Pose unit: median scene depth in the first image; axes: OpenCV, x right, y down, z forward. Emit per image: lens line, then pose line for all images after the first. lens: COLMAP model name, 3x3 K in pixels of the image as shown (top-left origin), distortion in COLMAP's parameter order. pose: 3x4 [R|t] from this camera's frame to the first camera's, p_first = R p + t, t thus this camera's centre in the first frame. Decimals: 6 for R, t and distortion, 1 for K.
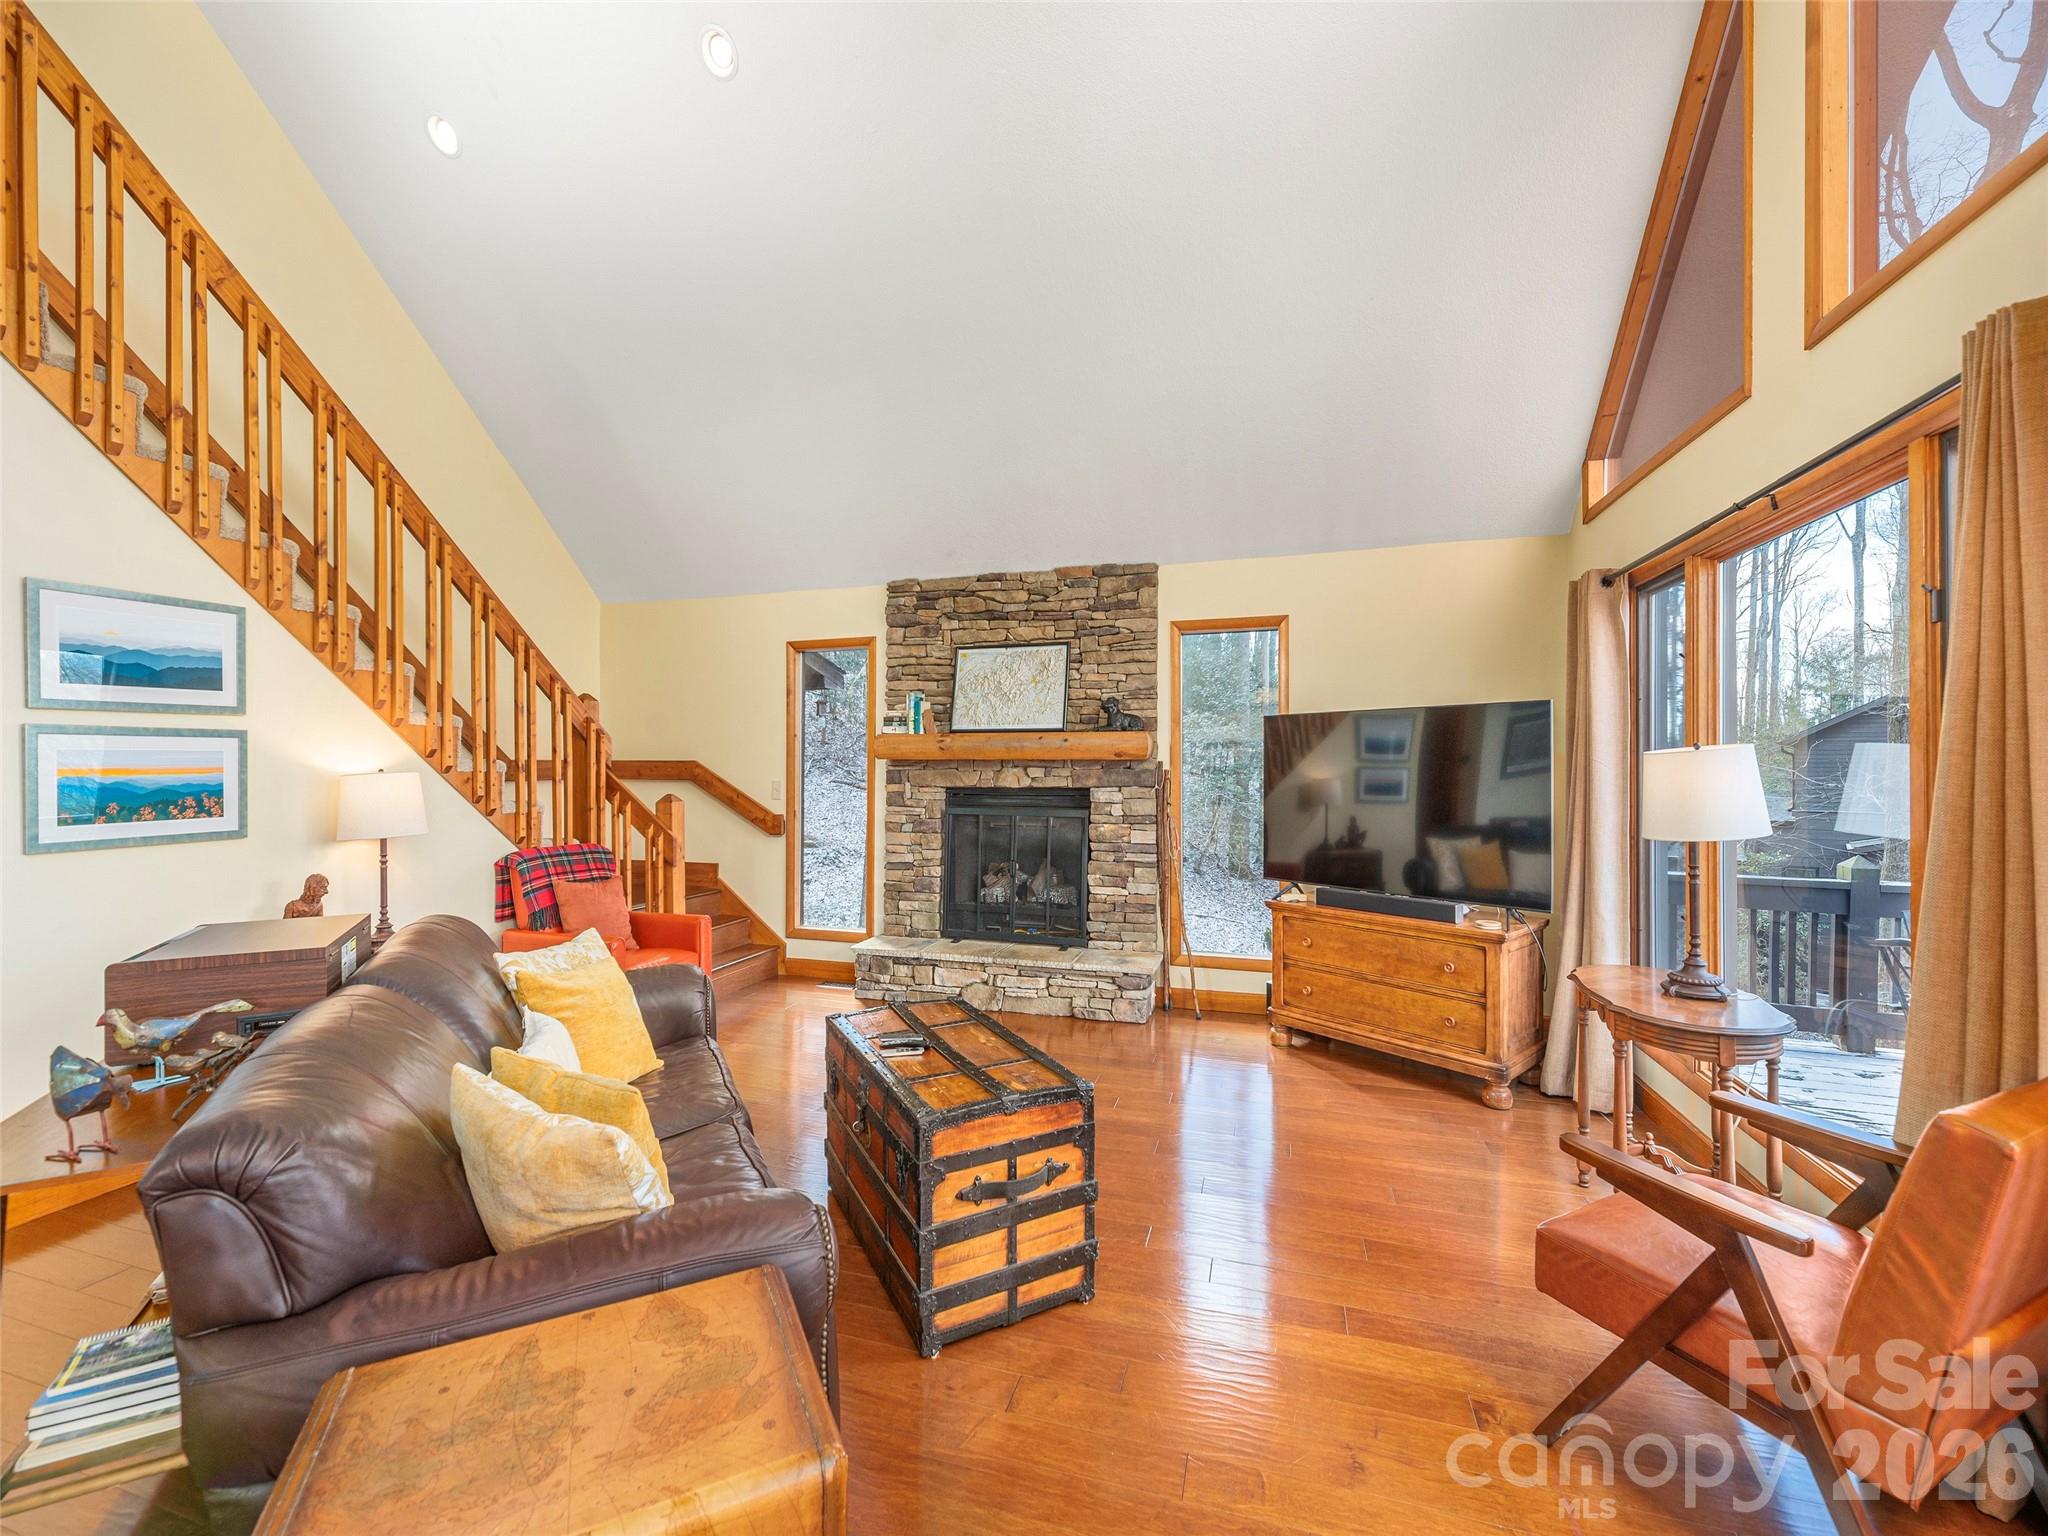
lens RADIAL K [[830.9, 0, 1024.4], [0, 830.9, 768.6], [0, 0, 1]] dist [-0.002029, -0.000054]
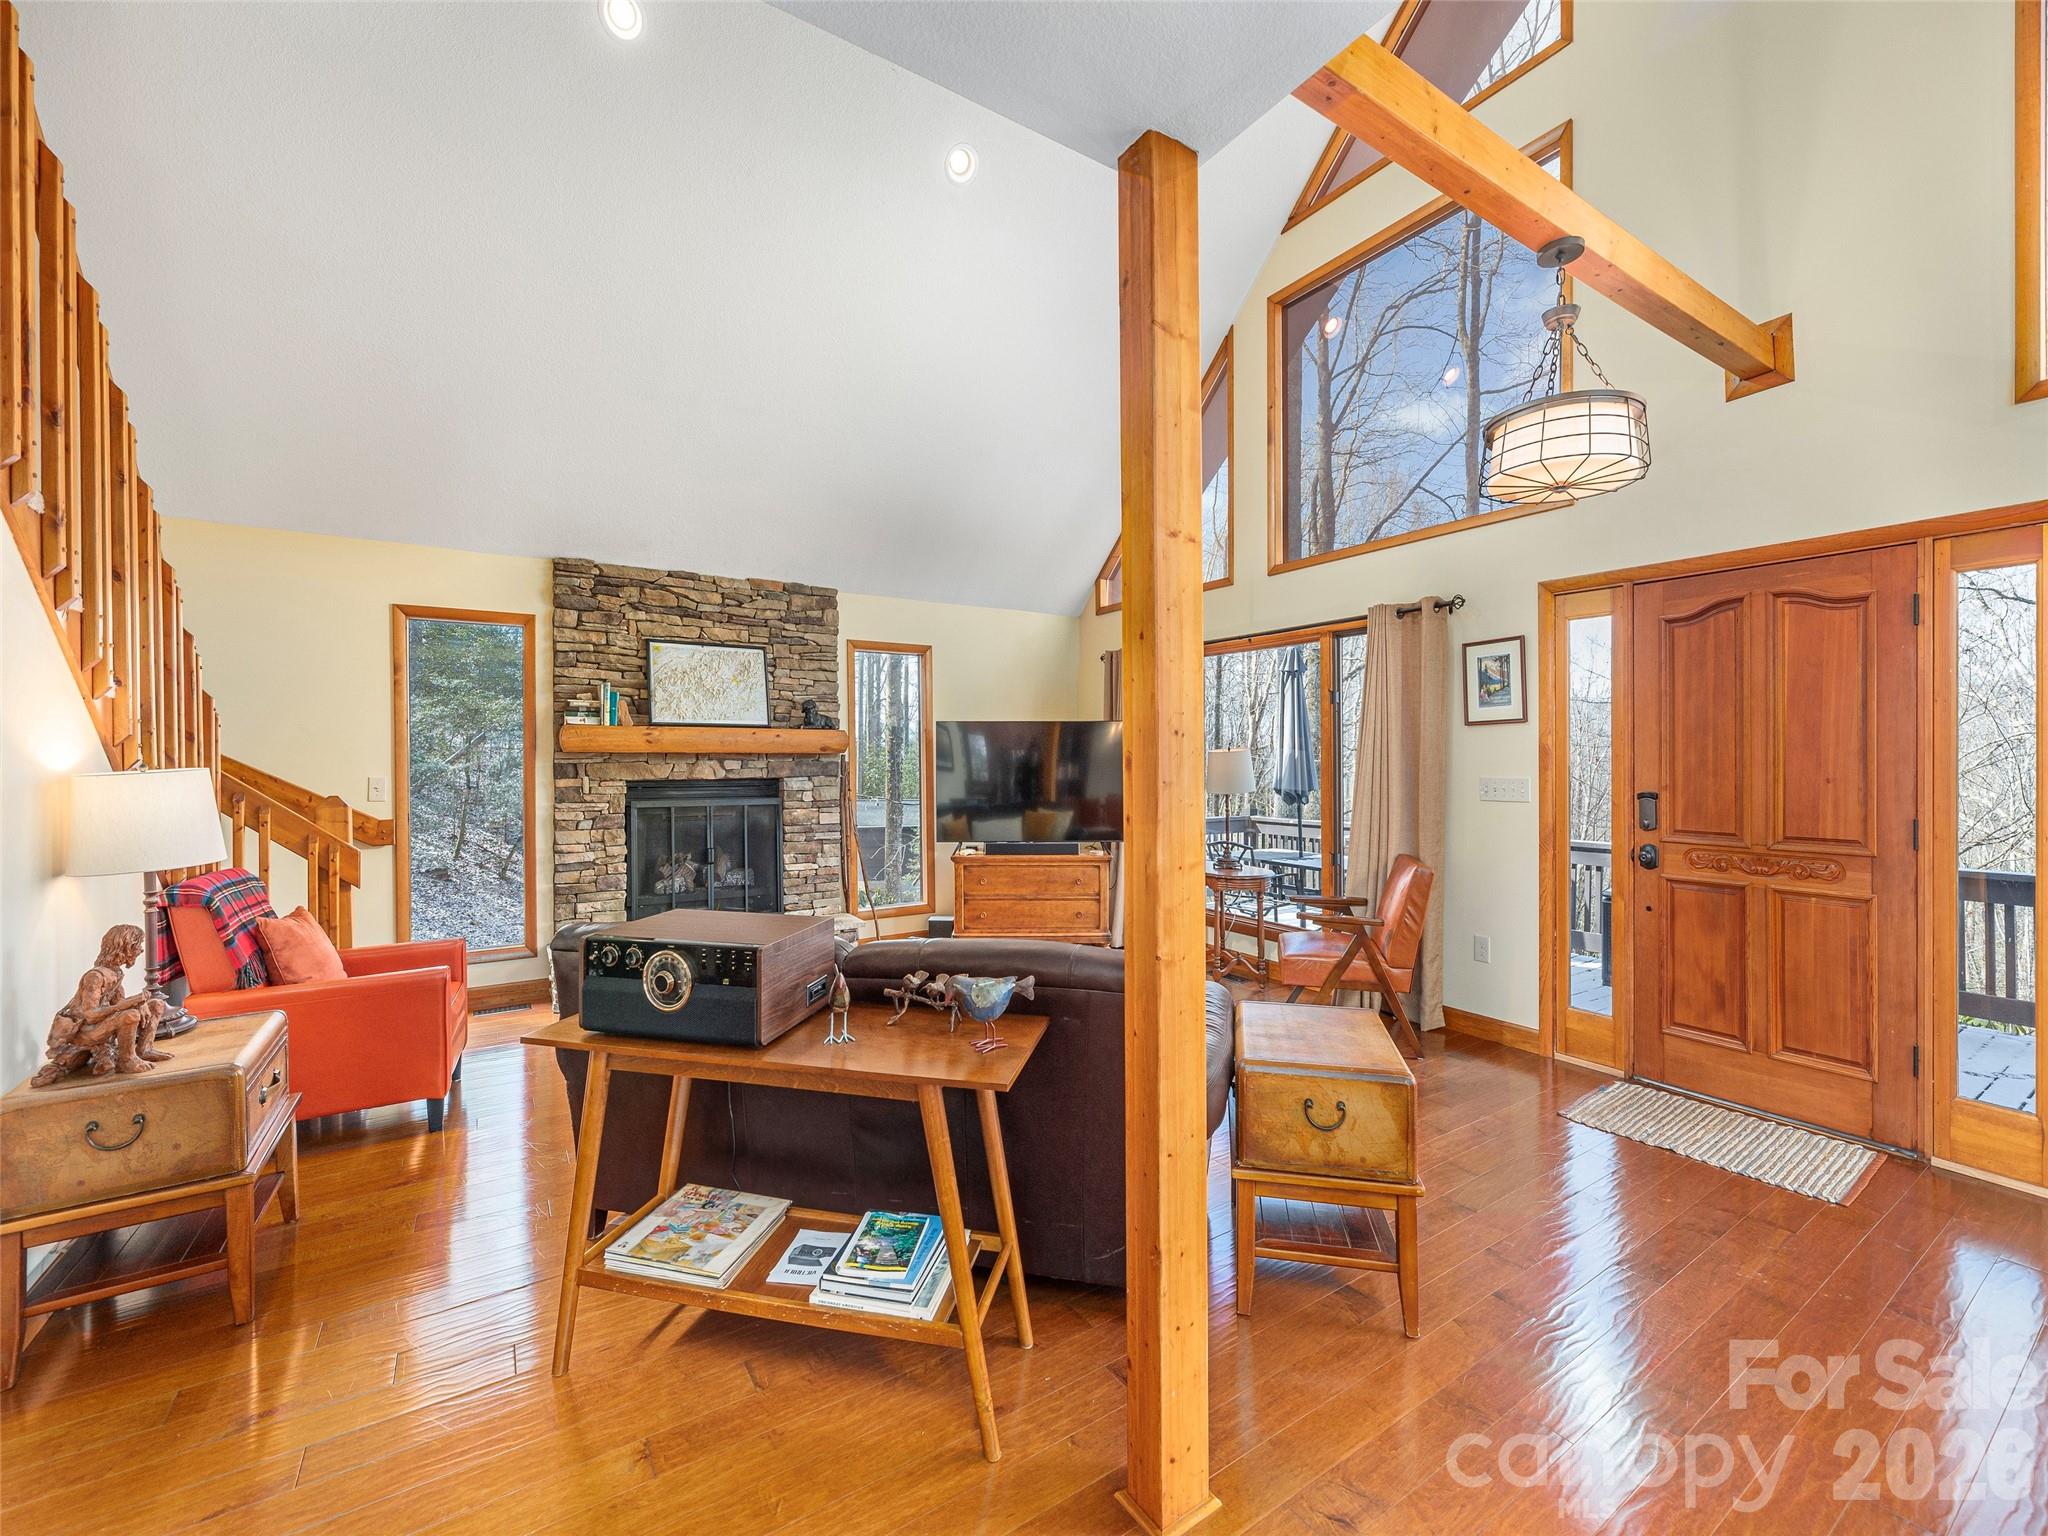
lens RADIAL K [[830.9, 0, 1028.7], [0, 830.9, 758.6], [0, 0, 1]] dist [-0.002029, -0.000054]
pose [[0.643875, -0.002773, 0.765126, -0.567940], [0.002207, 0.999996, 0.001767, -0.004396], [-0.765128, 0.000551, 0.643878, 0.013352]]
